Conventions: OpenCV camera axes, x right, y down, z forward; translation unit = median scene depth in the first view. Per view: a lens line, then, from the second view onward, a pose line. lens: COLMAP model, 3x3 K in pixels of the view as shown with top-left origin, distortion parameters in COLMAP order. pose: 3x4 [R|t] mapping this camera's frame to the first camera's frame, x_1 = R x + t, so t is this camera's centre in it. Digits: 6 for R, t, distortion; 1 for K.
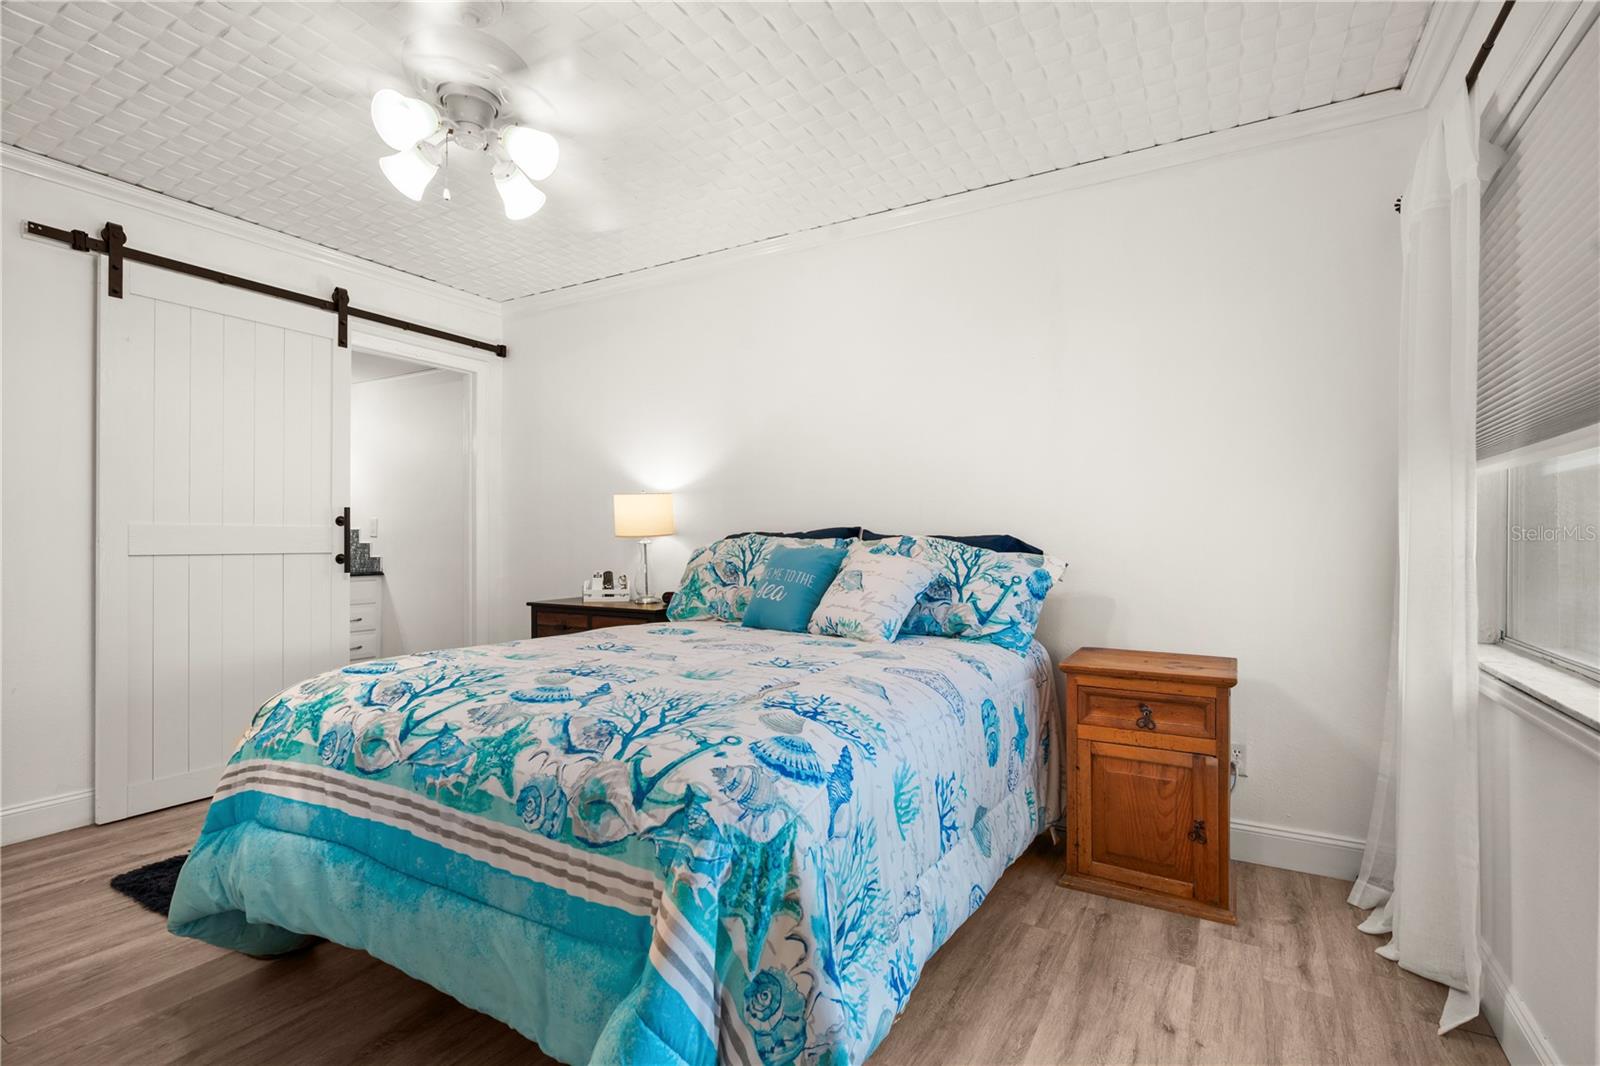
lens RADIAL K [[764.8, 0, 800.0], [0, 764.8, 538.5], [0, 0, 1]] dist [-0.001271, -0.000318]
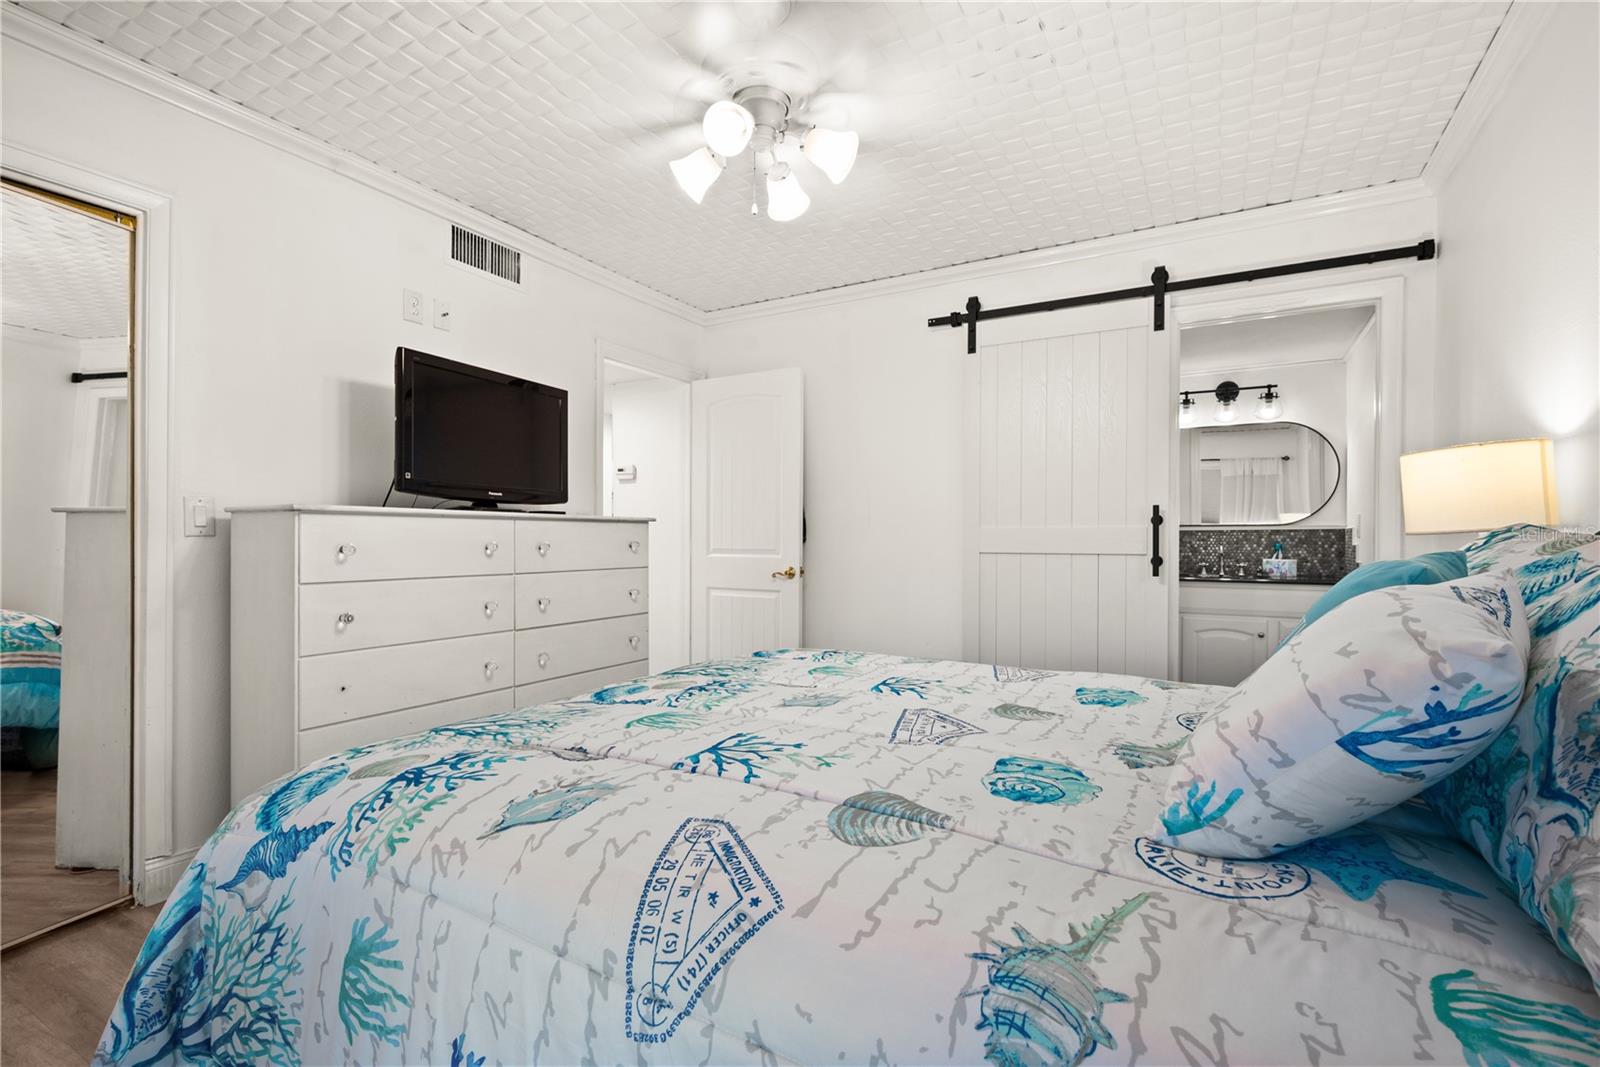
lens RADIAL K [[746.5, 0, 798.0], [0, 746.5, 536.9], [0, 0, 1]] dist [-0.002861, -0.000041]
pose [[-0.004094, -0.004110, -0.999983, 0.617936], [0.001351, 0.999991, -0.004115, 0.003325], [0.999991, -0.001368, -0.004088, 1.165167]]
